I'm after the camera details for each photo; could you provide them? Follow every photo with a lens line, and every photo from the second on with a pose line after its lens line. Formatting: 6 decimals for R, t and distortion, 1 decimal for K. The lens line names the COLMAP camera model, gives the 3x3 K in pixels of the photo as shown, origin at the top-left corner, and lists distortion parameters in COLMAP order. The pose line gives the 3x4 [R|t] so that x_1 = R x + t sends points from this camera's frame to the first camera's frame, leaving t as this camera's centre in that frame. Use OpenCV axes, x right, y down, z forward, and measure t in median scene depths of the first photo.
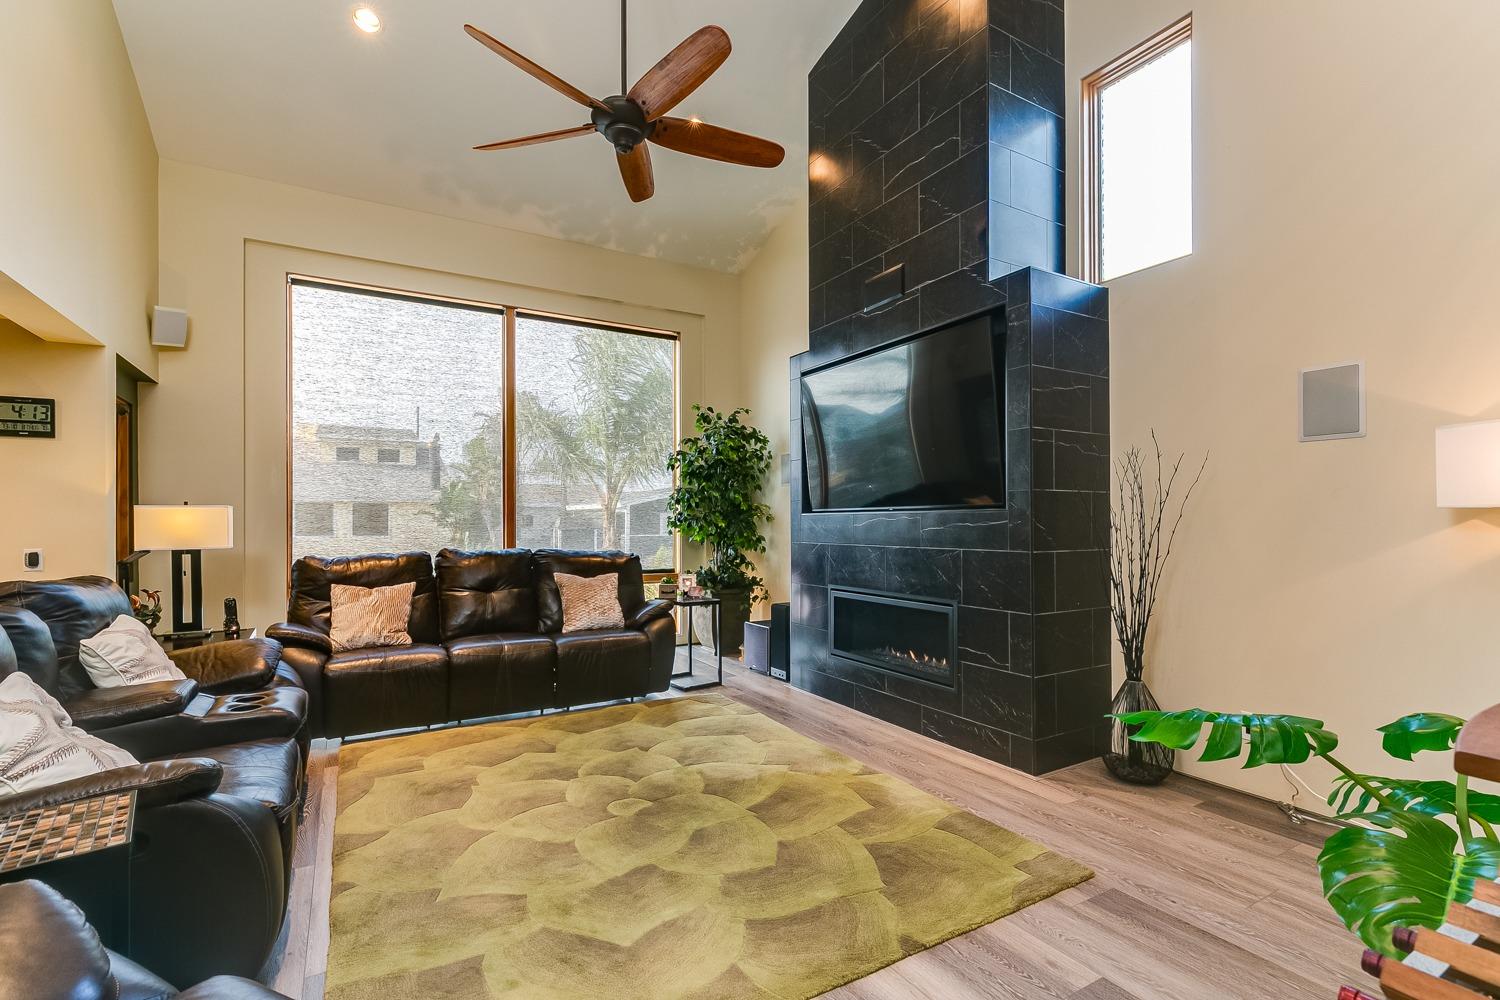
lens RADIAL K [[677.3, 0, 760.4], [0, 677.3, 523.6], [0, 0, 1]] dist [0.007300, -0.000812]
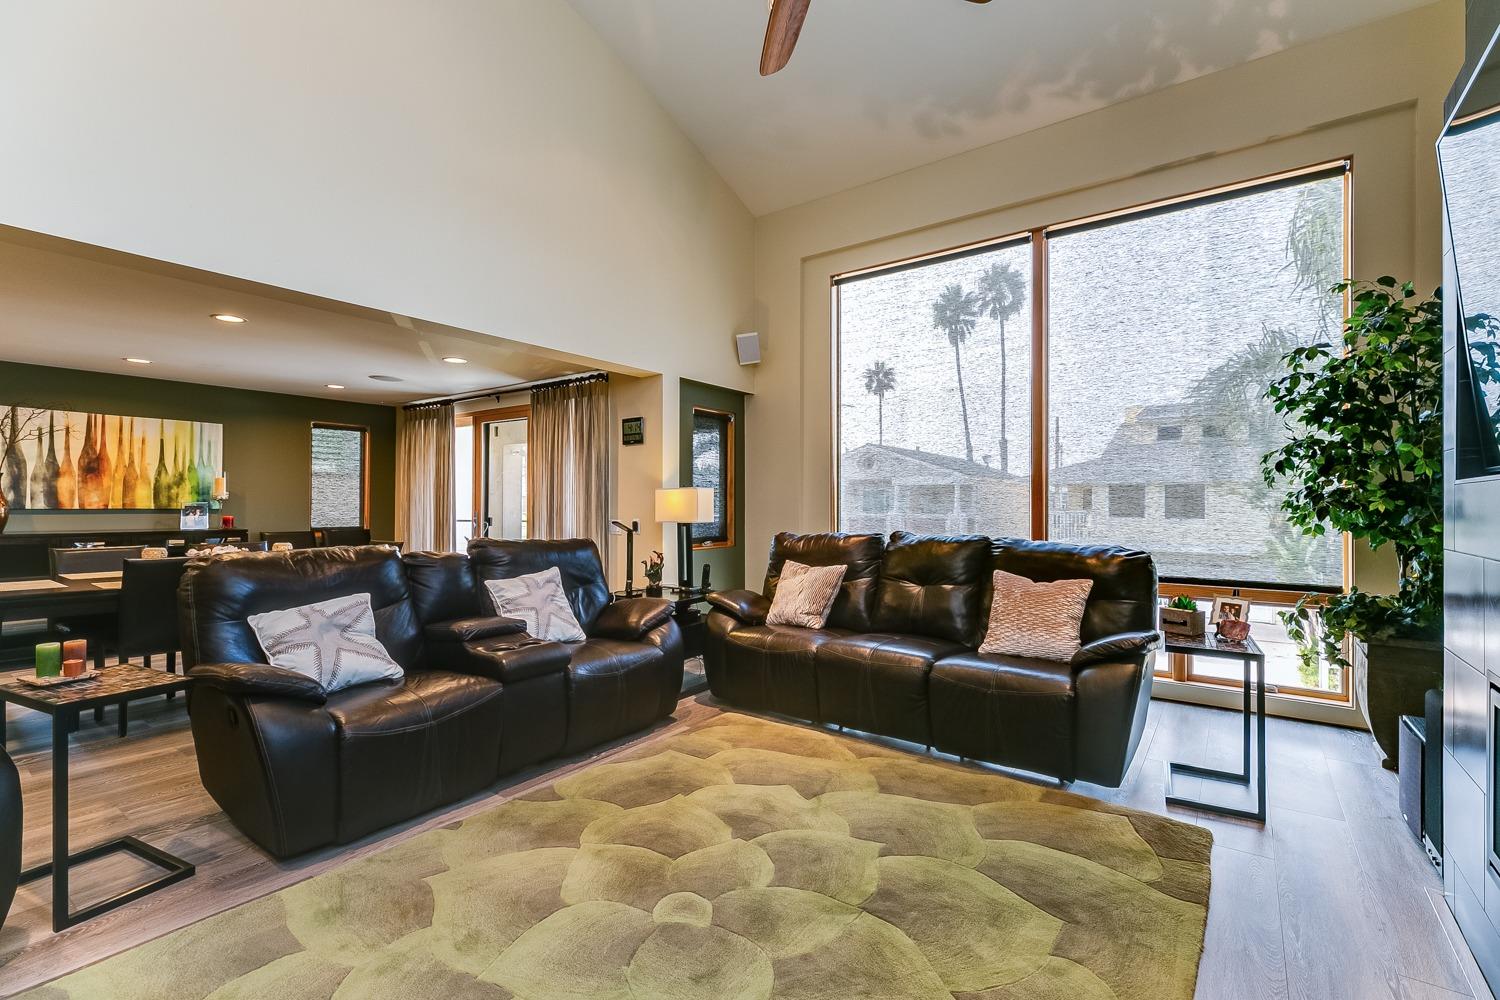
lens RADIAL K [[677.3, 0, 763.0], [0, 677.3, 505.0], [0, 0, 1]] dist [0.007300, -0.000812]
pose [[0.385269, 0.003825, -0.922796, 0.336769], [-0.005271, 0.999984, 0.001944, 0.001767], [0.922789, 0.004115, 0.385283, 0.572562]]
